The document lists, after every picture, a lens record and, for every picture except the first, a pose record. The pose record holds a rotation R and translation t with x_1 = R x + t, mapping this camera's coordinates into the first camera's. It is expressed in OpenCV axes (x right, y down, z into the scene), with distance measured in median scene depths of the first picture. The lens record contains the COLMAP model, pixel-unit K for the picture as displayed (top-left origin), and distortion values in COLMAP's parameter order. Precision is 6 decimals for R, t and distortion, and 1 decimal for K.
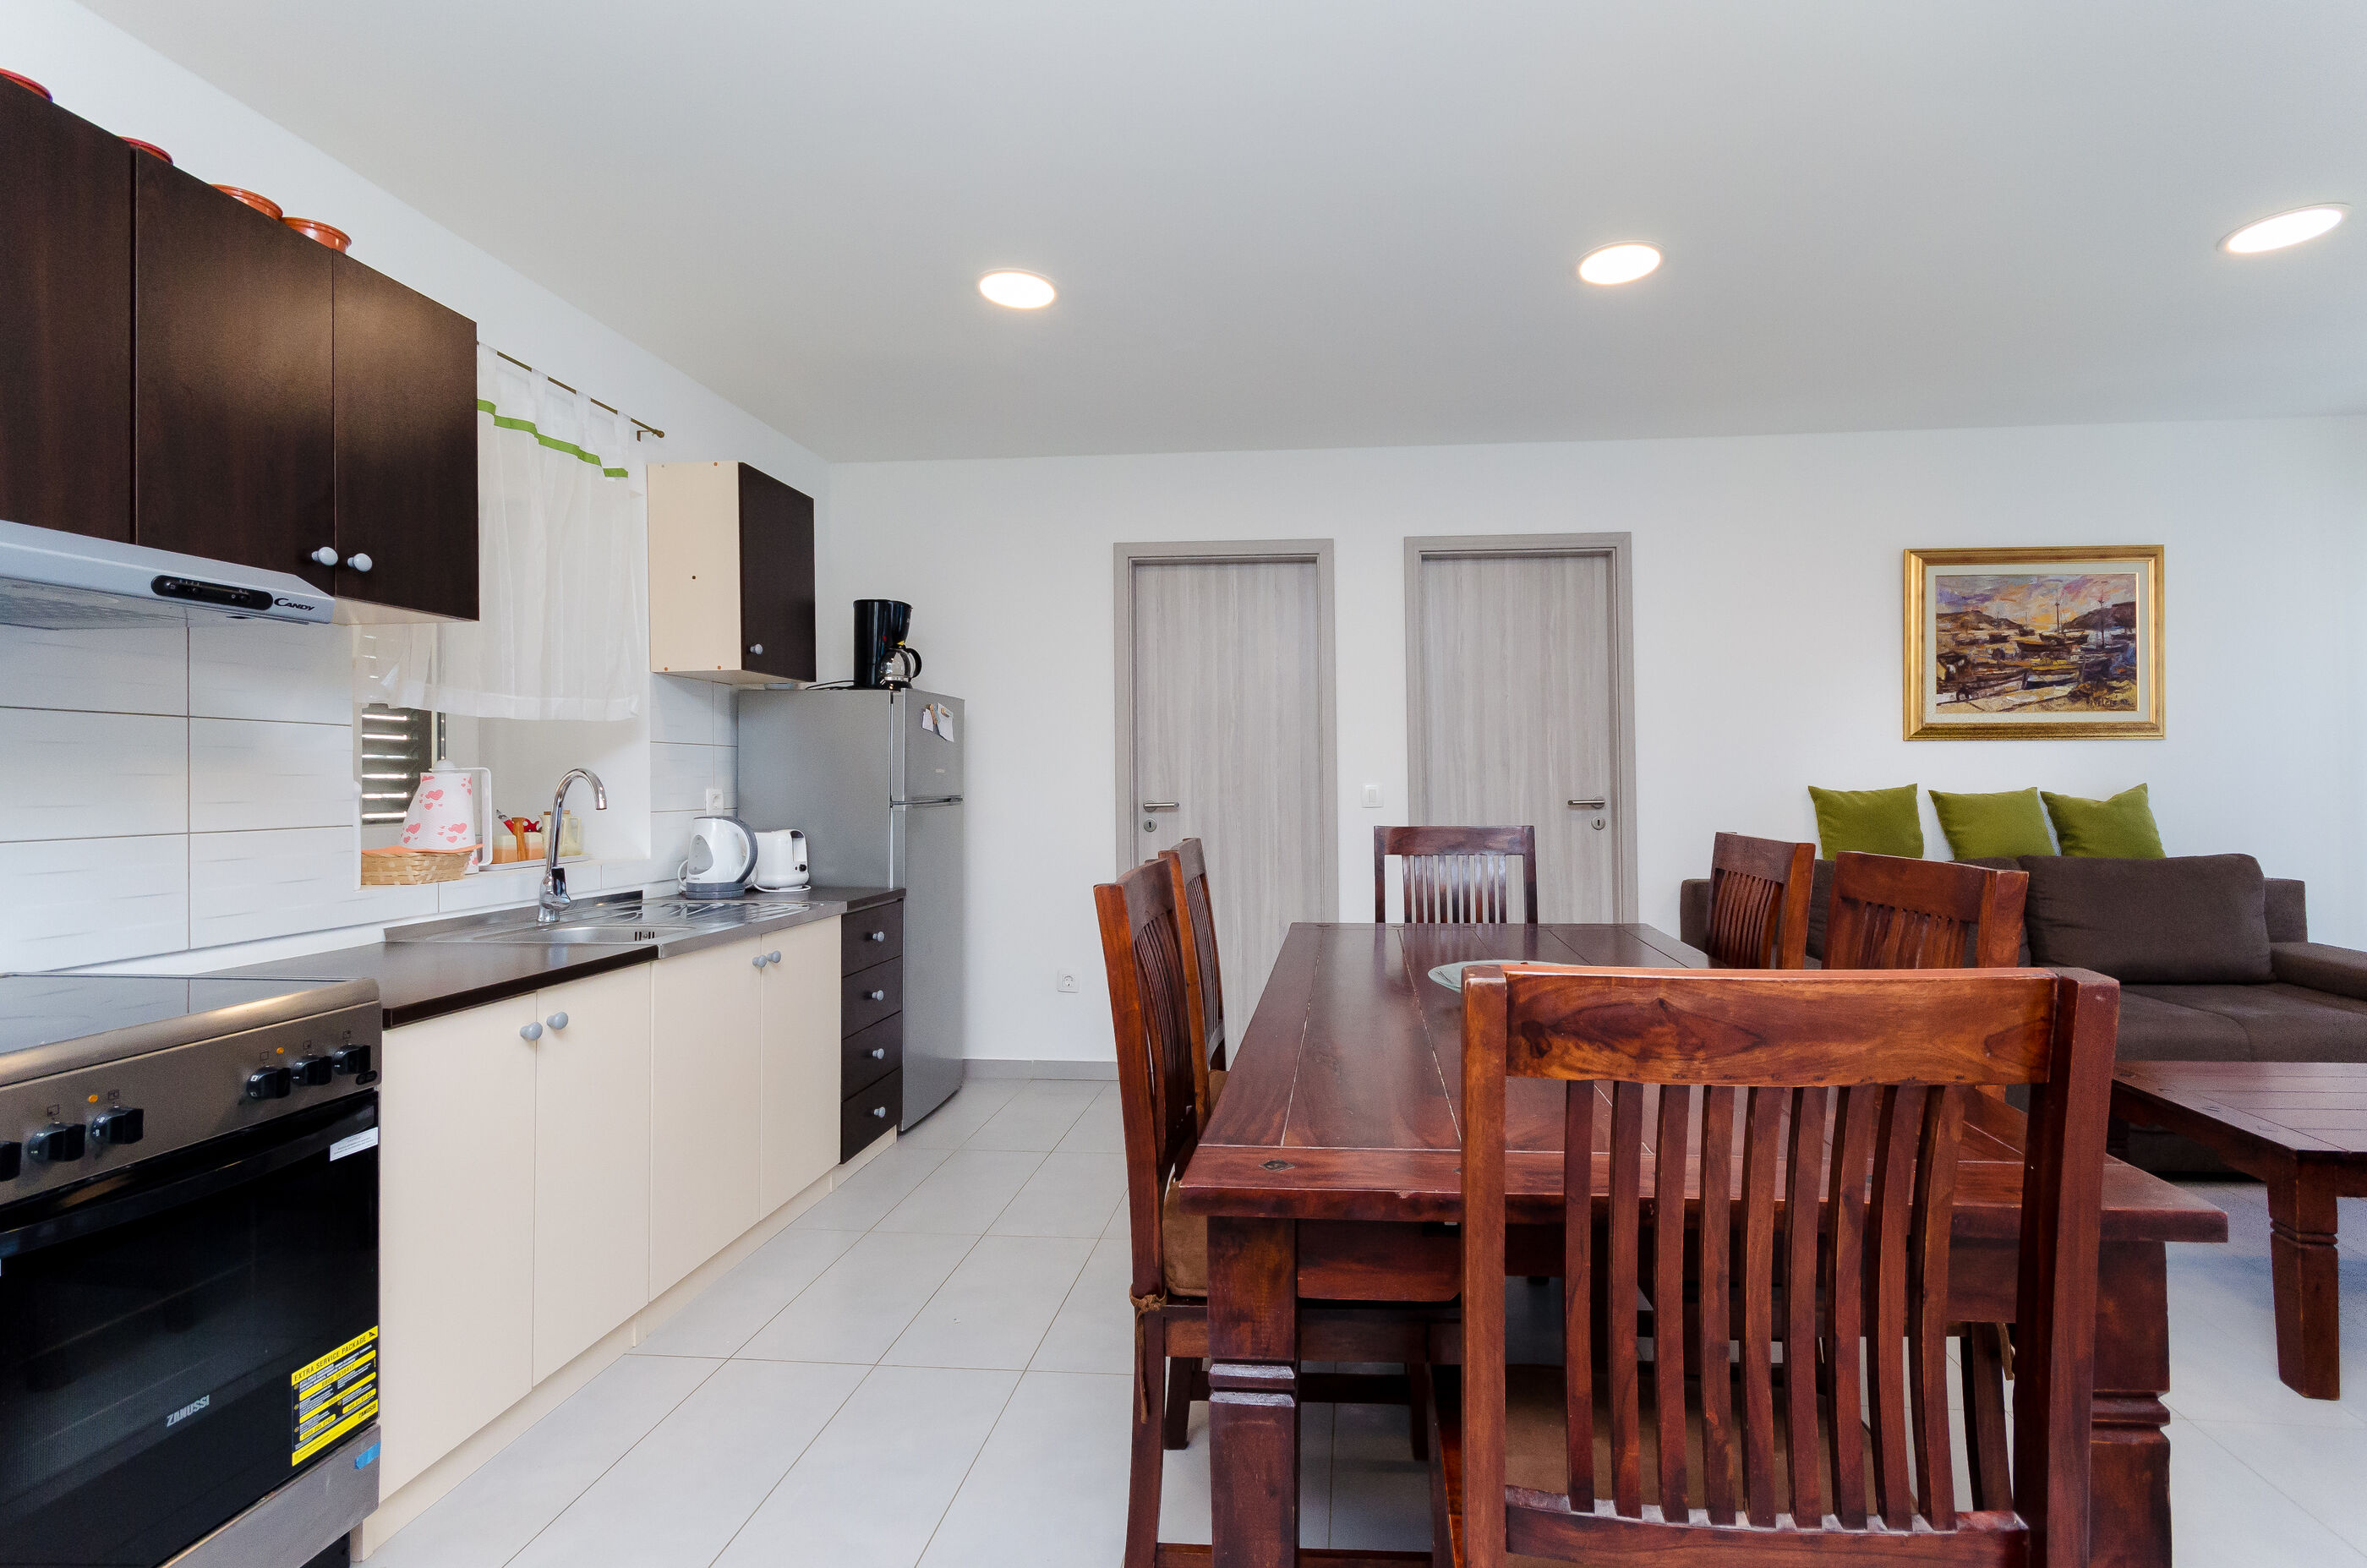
lens RADIAL K [[1058.7, 0, 1260.4], [0, 1058.7, 774.1], [0, 0, 1]] dist [0.006543, 0.000570]
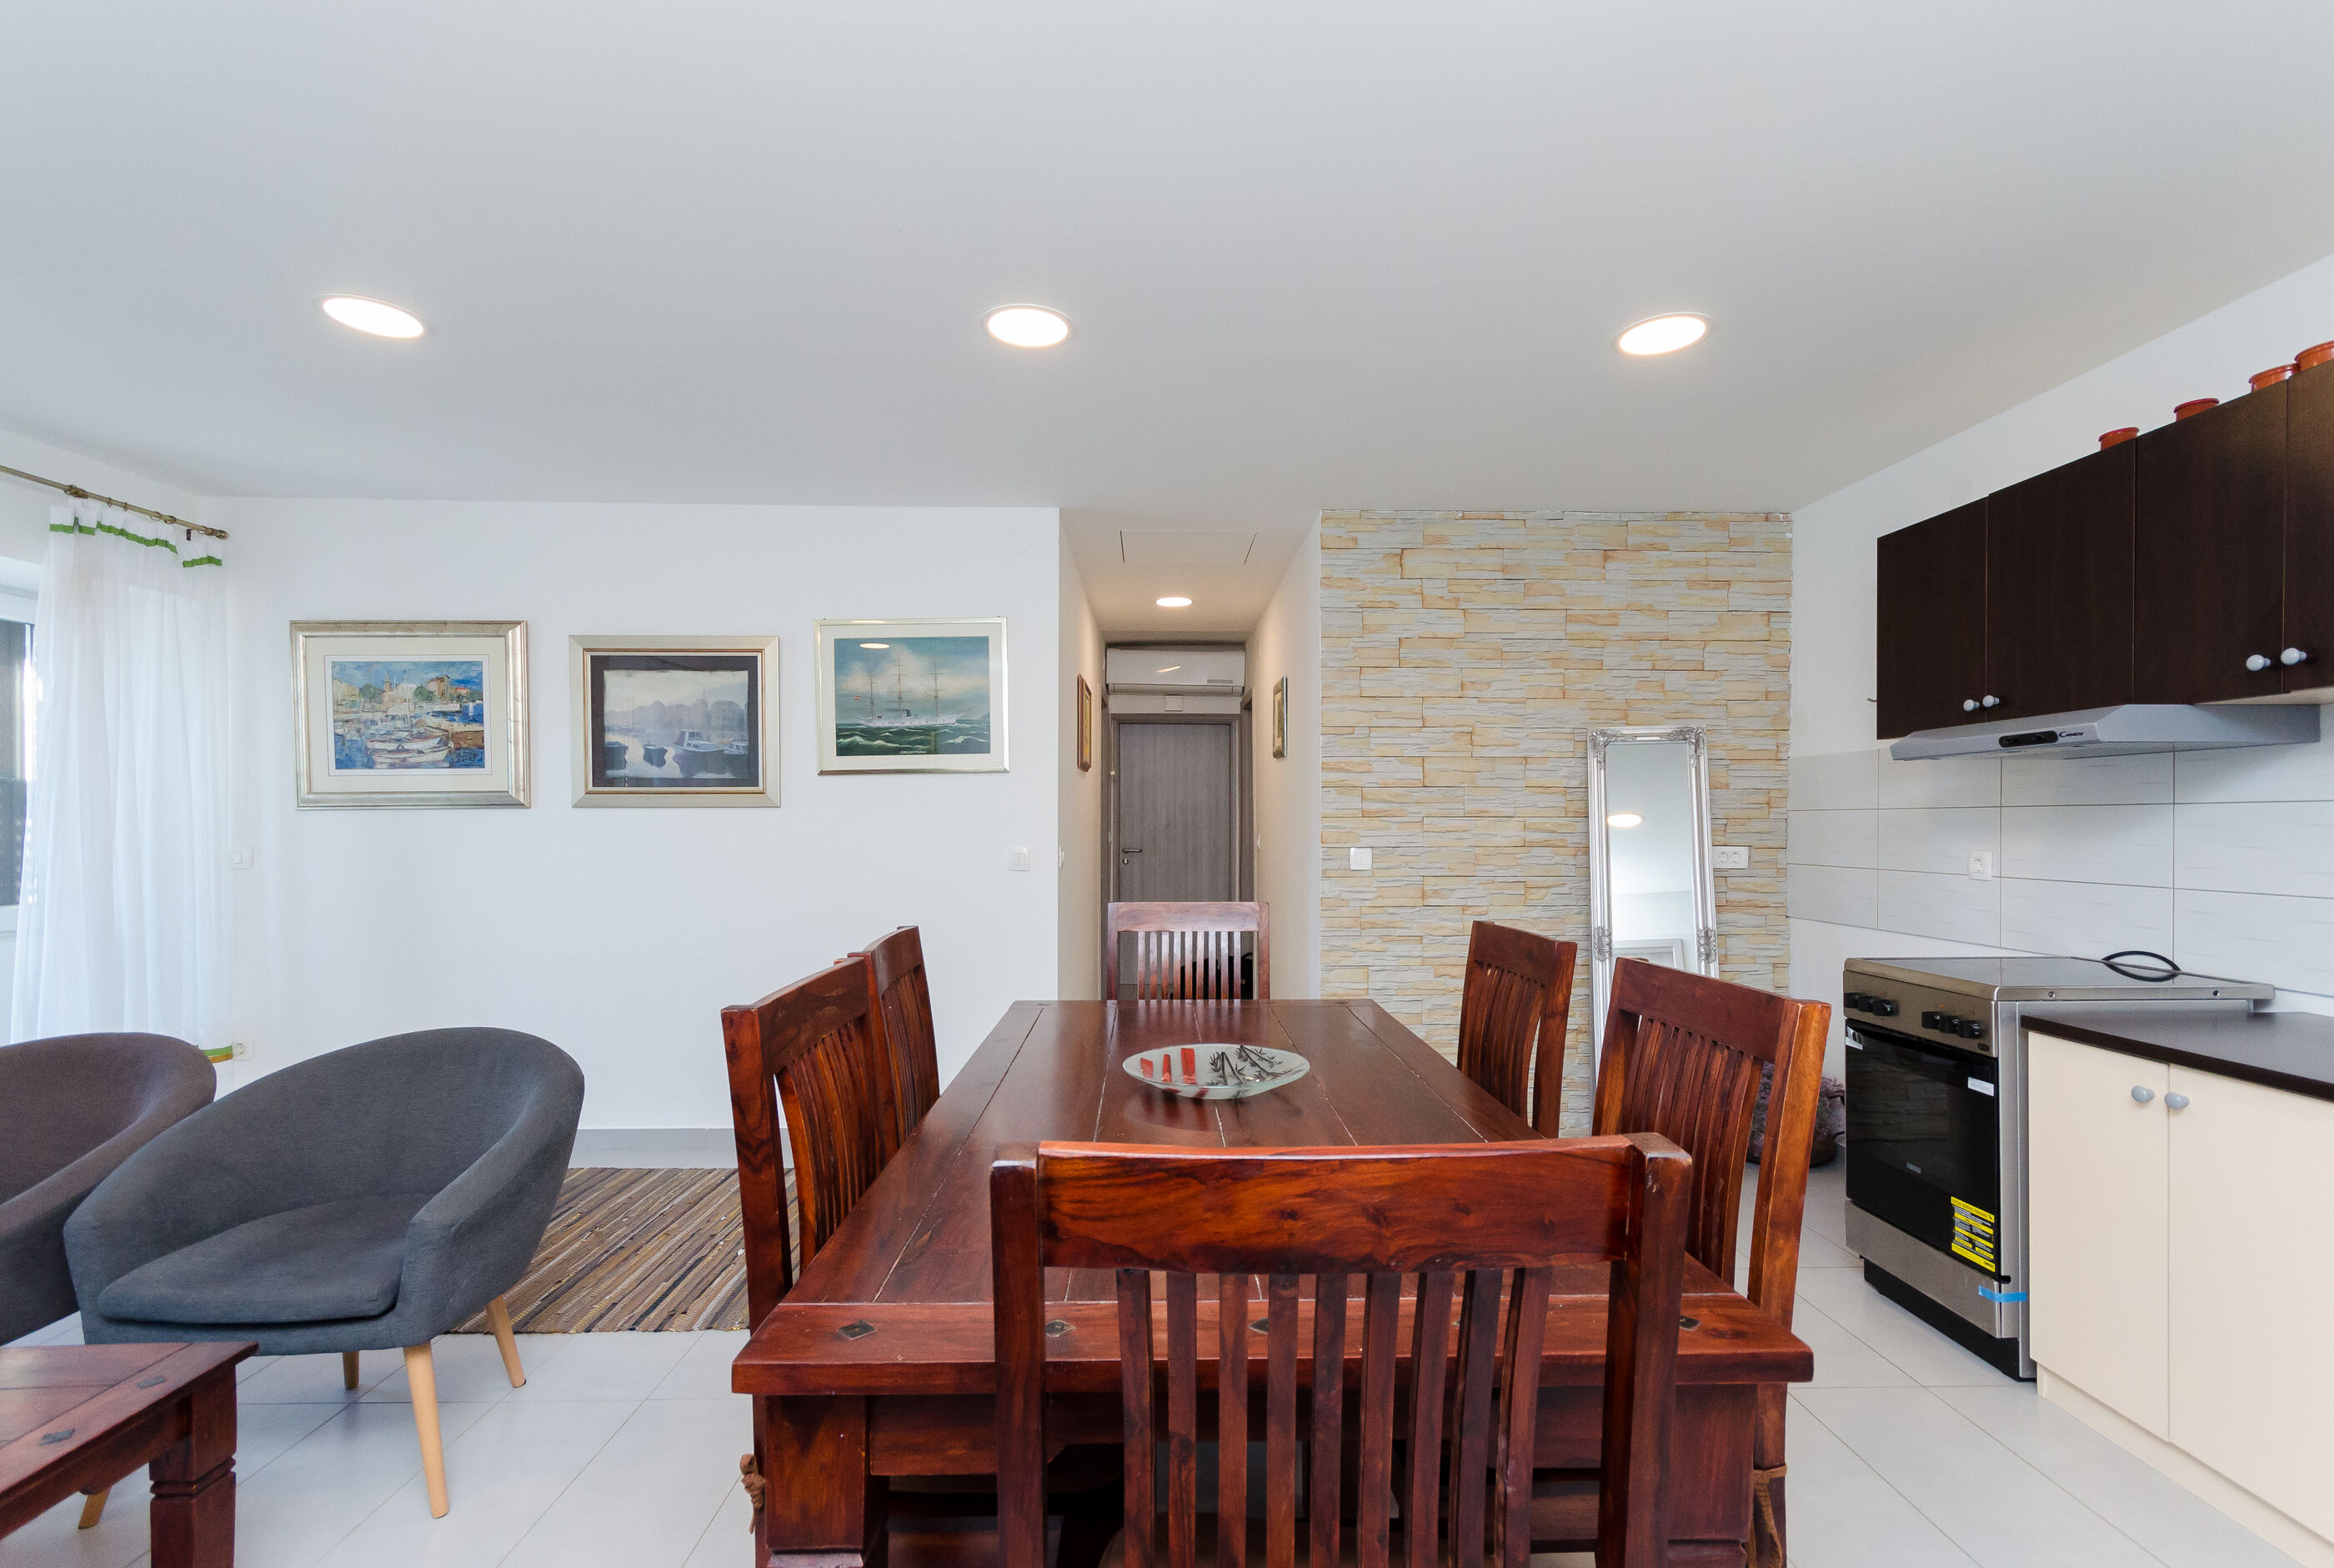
lens RADIAL K [[1037.5, 0, 1169.5], [0, 1037.5, 827.7], [0, 0, 1]] dist [0.001268, 0.000397]
pose [[-0.995191, 0.007107, -0.097695, 0.188254], [0.007074, 0.999975, 0.000682, -0.016577], [0.097697, -0.000013, -0.995216, 0.935096]]
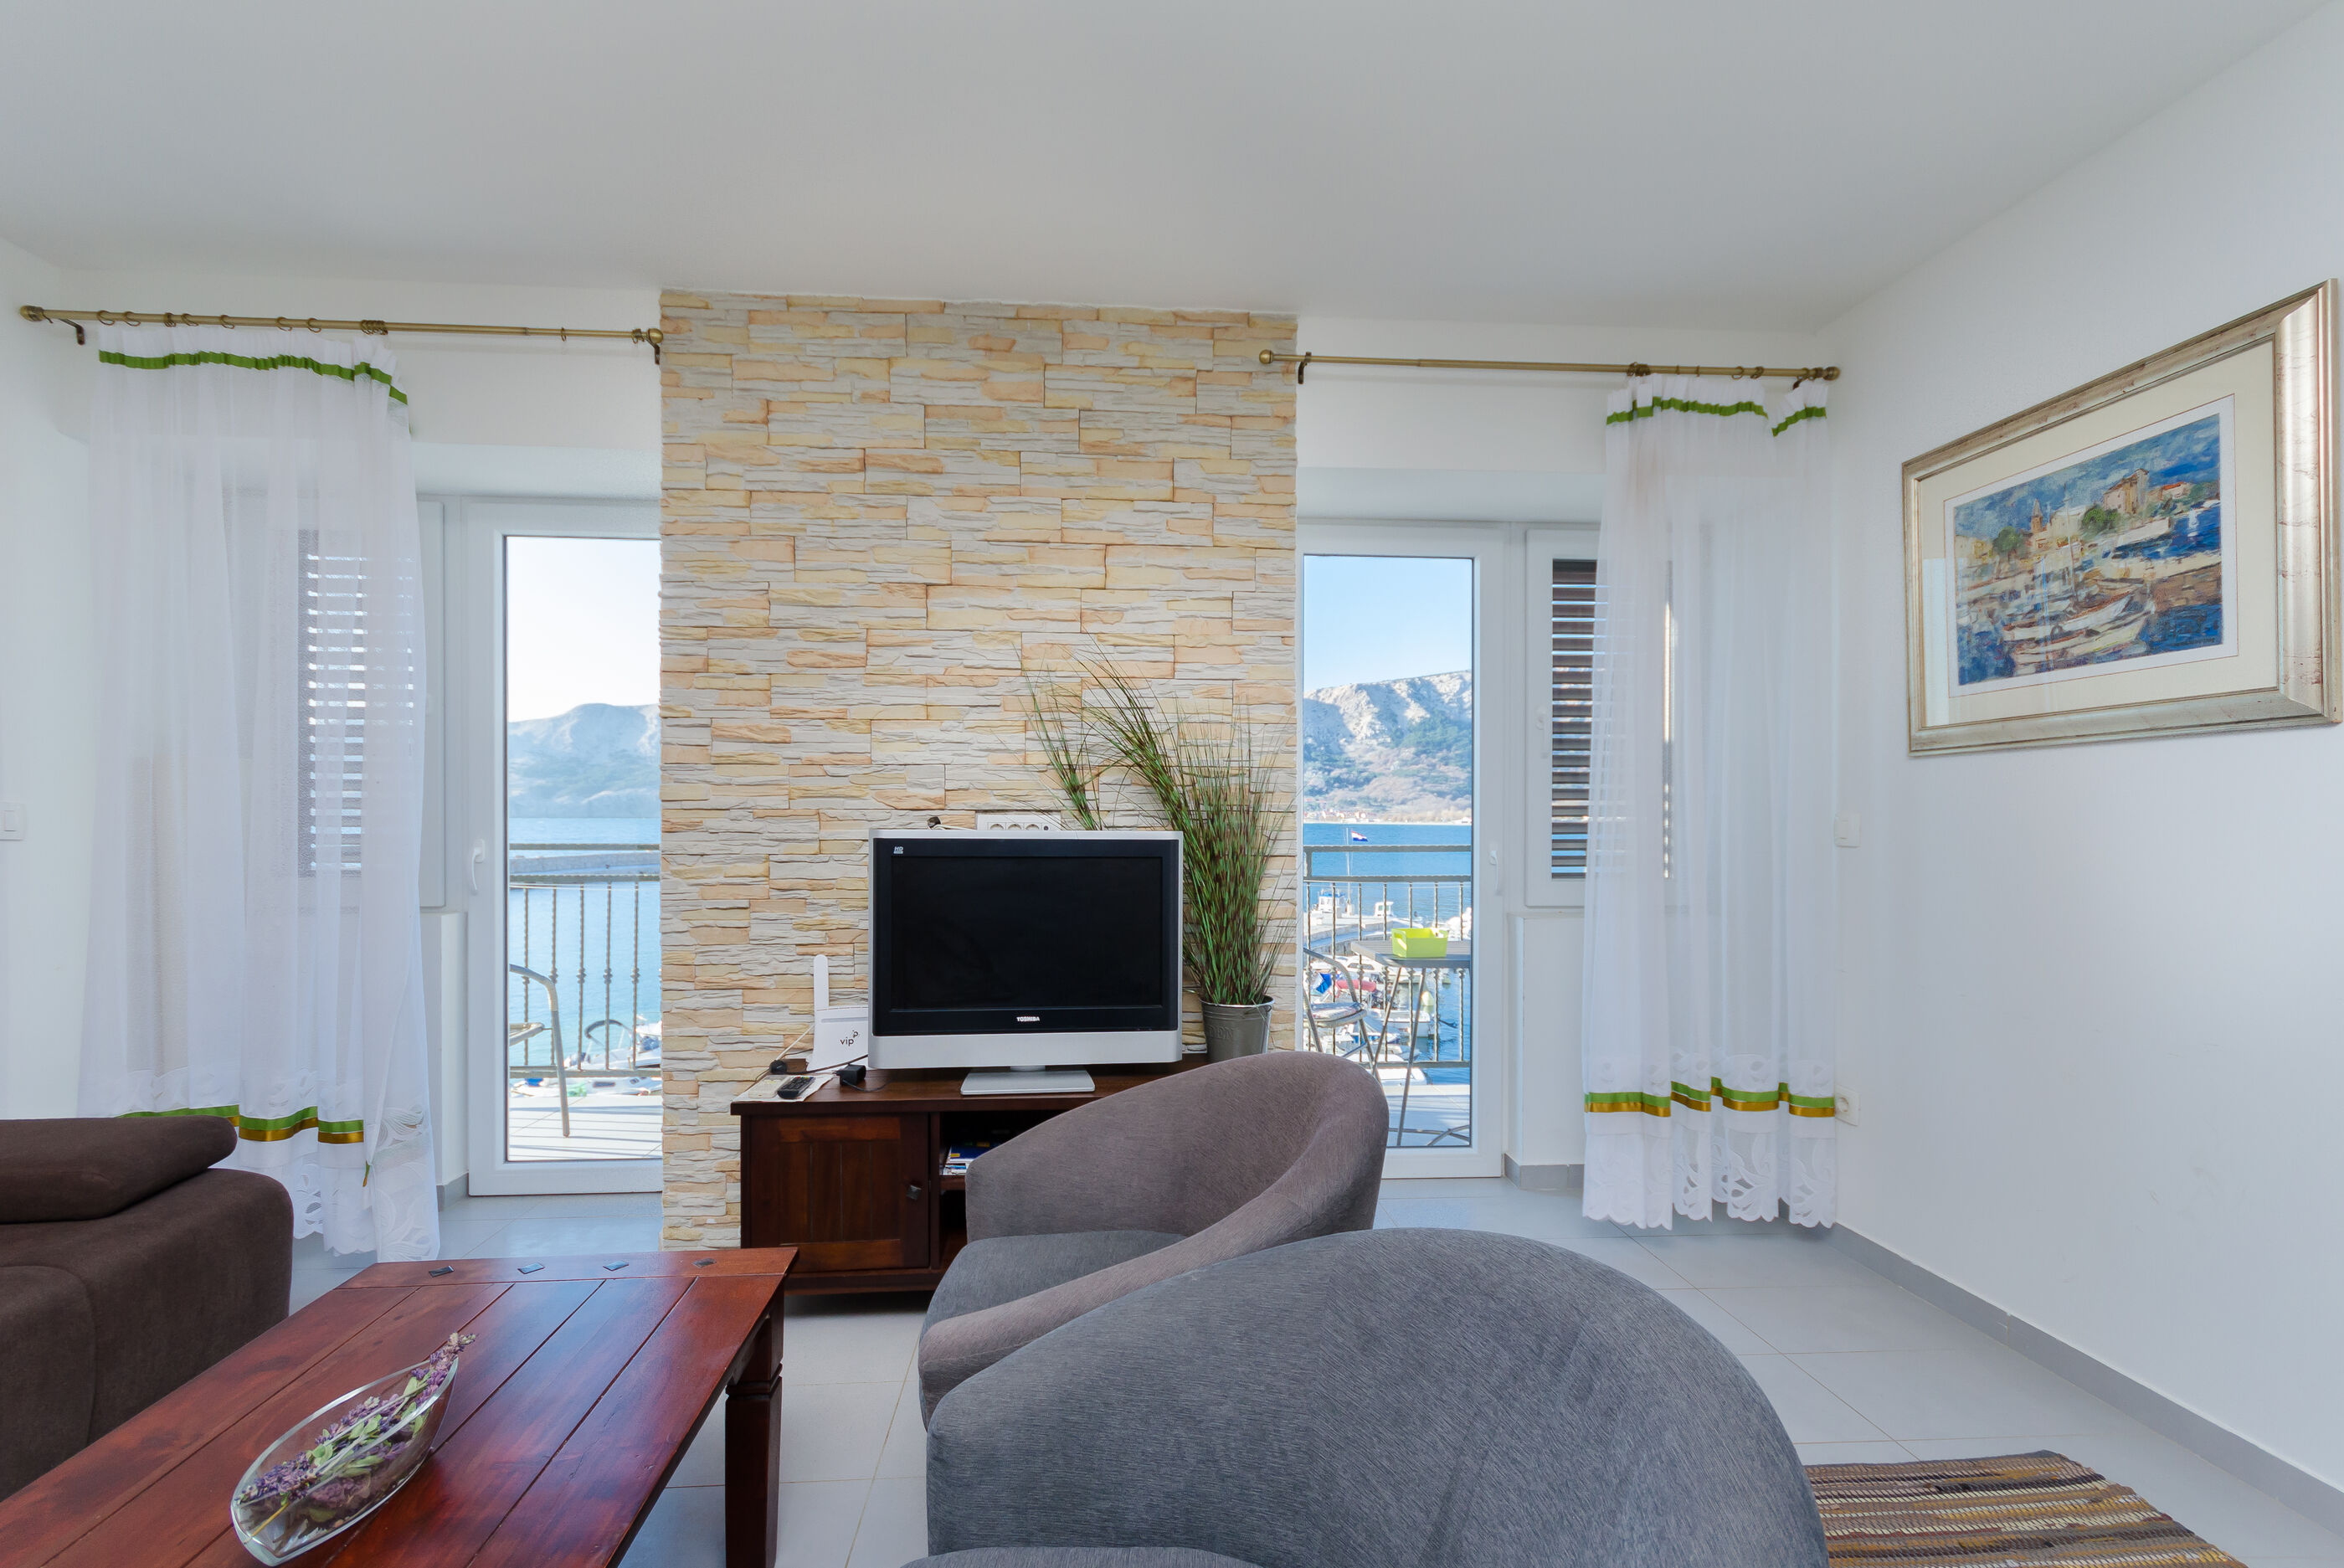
lens RADIAL K [[1057.5, 0, 1164.5], [0, 1057.5, 823.7], [0, 0, 1]] dist [0.009823, -0.000552]
pose [[-0.147476, 0.001154, 0.989065, 0.346276], [-0.006973, 0.999973, -0.002206, 0.007358], [-0.989041, -0.007222, -0.147464, 0.406626]]
